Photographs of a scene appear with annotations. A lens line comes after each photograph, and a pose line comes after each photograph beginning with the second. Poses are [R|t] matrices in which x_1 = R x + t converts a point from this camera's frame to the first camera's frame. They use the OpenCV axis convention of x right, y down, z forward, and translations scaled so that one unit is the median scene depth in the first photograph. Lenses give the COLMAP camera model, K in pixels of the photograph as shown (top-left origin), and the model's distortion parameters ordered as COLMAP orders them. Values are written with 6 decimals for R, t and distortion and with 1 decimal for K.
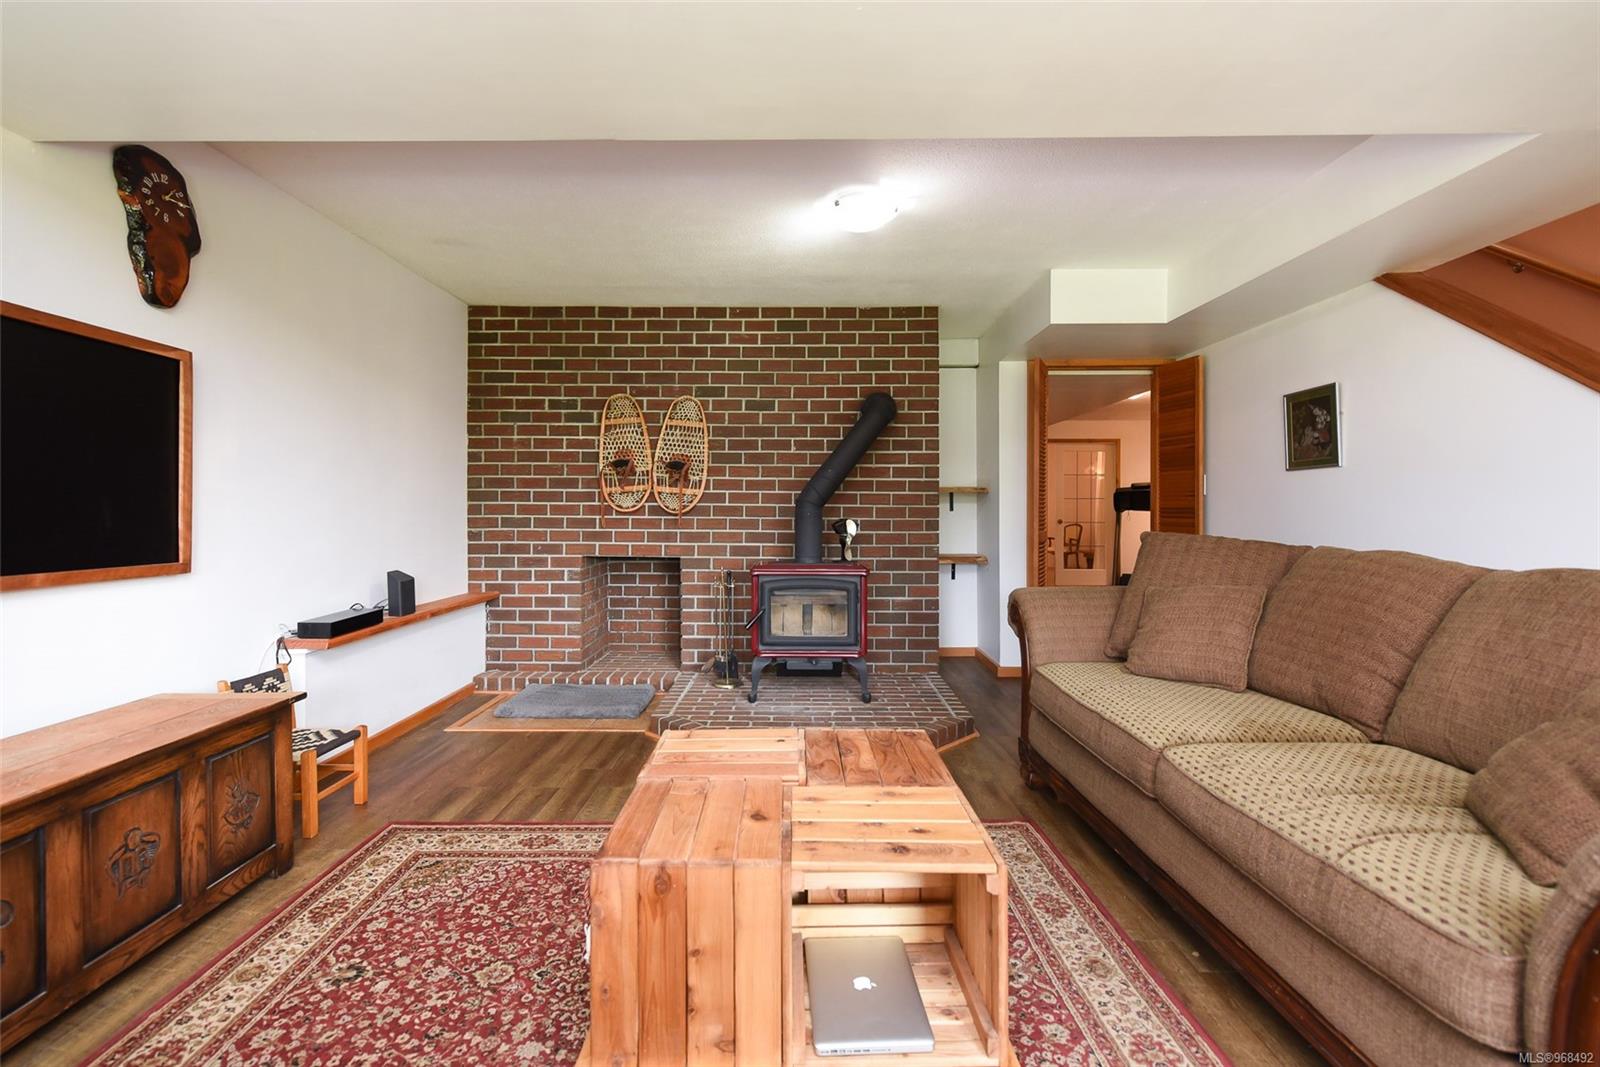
lens RADIAL K [[690.3, 0, 803.5], [0, 690.3, 510.3], [0, 0, 1]] dist [0.000482, 0.000107]
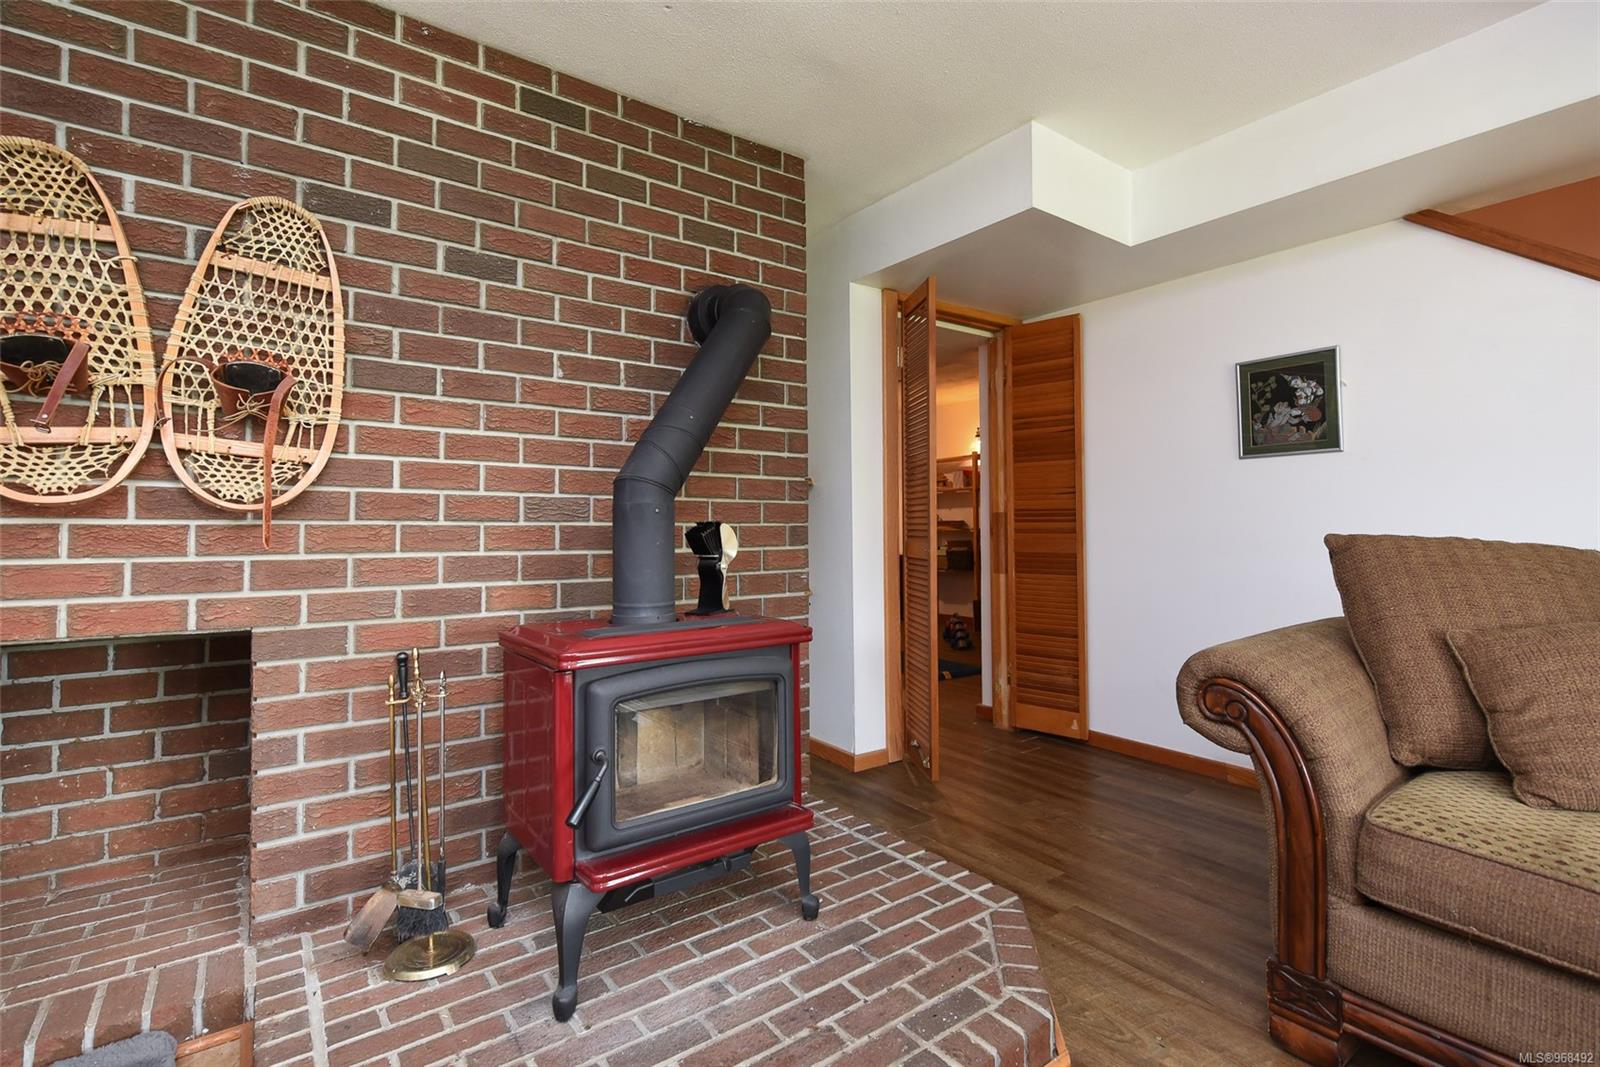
lens RADIAL K [[740.0, 0, 799.1], [0, 740.0, 511.2], [0, 0, 1]] dist [0.002855, -0.000142]
pose [[0.808918, 0.006236, 0.587888, -0.176003], [0.006781, 0.999778, -0.019936, 0.014079], [-0.587882, 0.020113, 0.808697, 0.509358]]
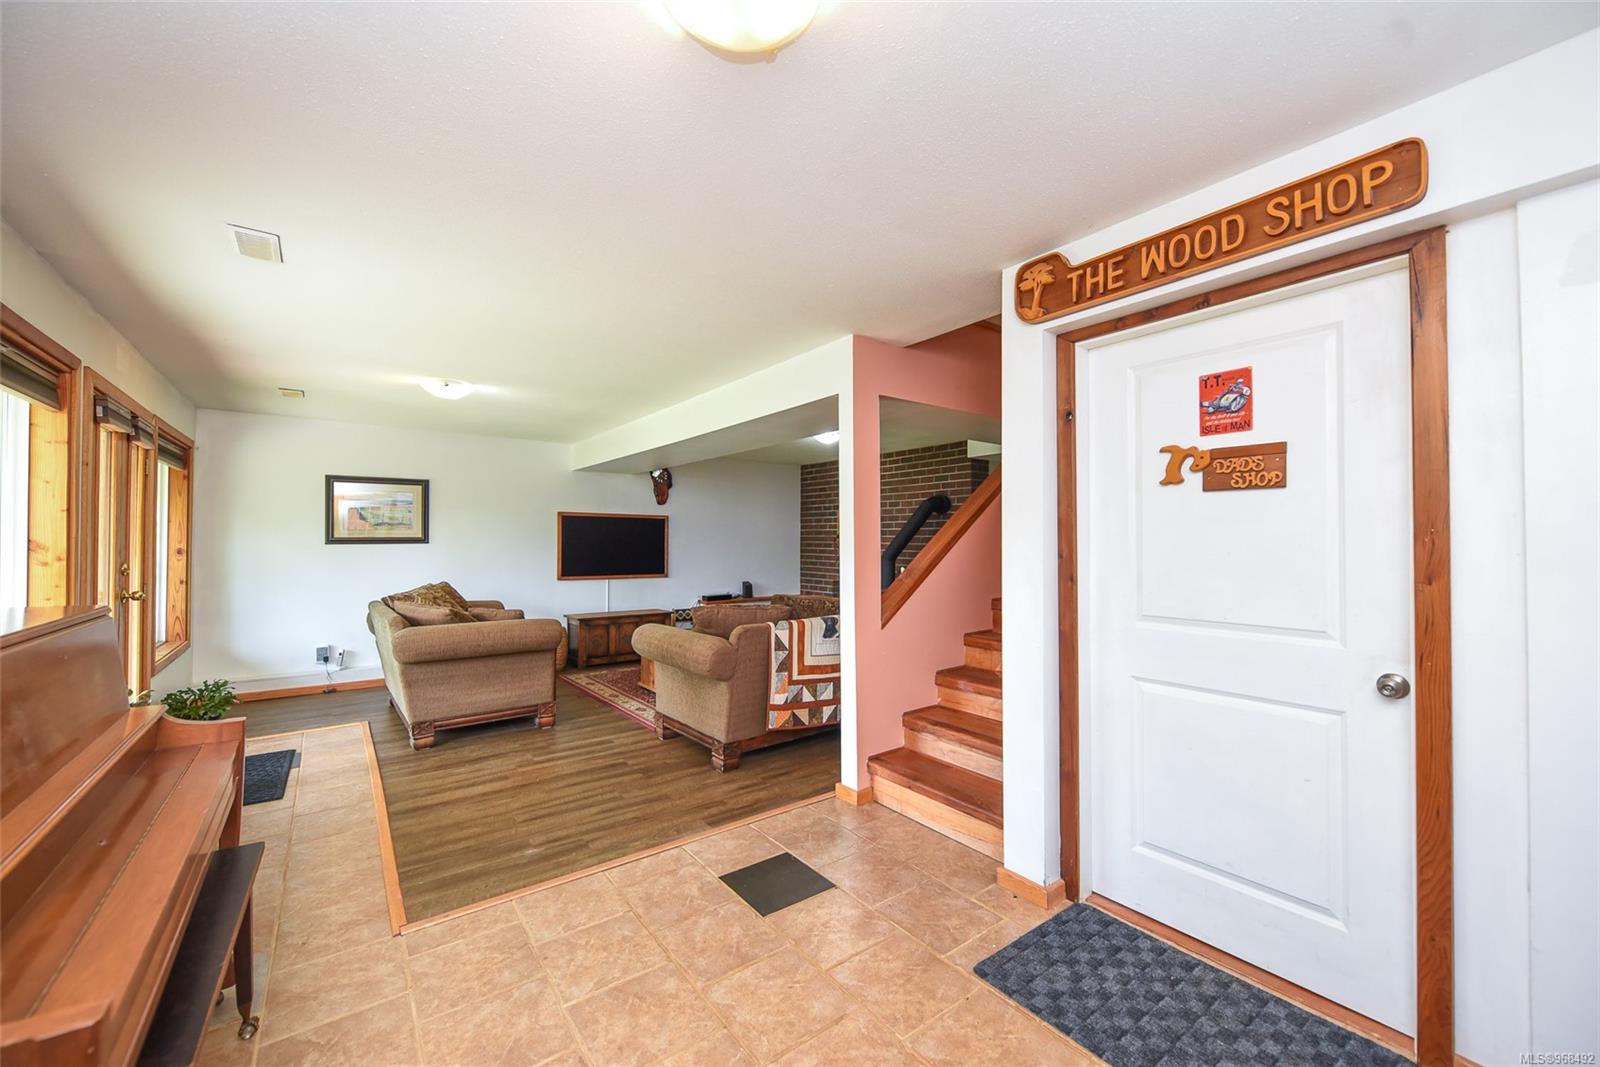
lens RADIAL K [[661.1, 0, 818.0], [0, 661.1, 536.8], [0, 0, 1]] dist [-0.028498, 0.000018]
pose [[0.600420, -0.002122, -0.799682, 1.245164], [-0.001423, 0.999992, -0.003722, -0.057938], [0.799683, 0.003373, 0.600413, -0.234448]]
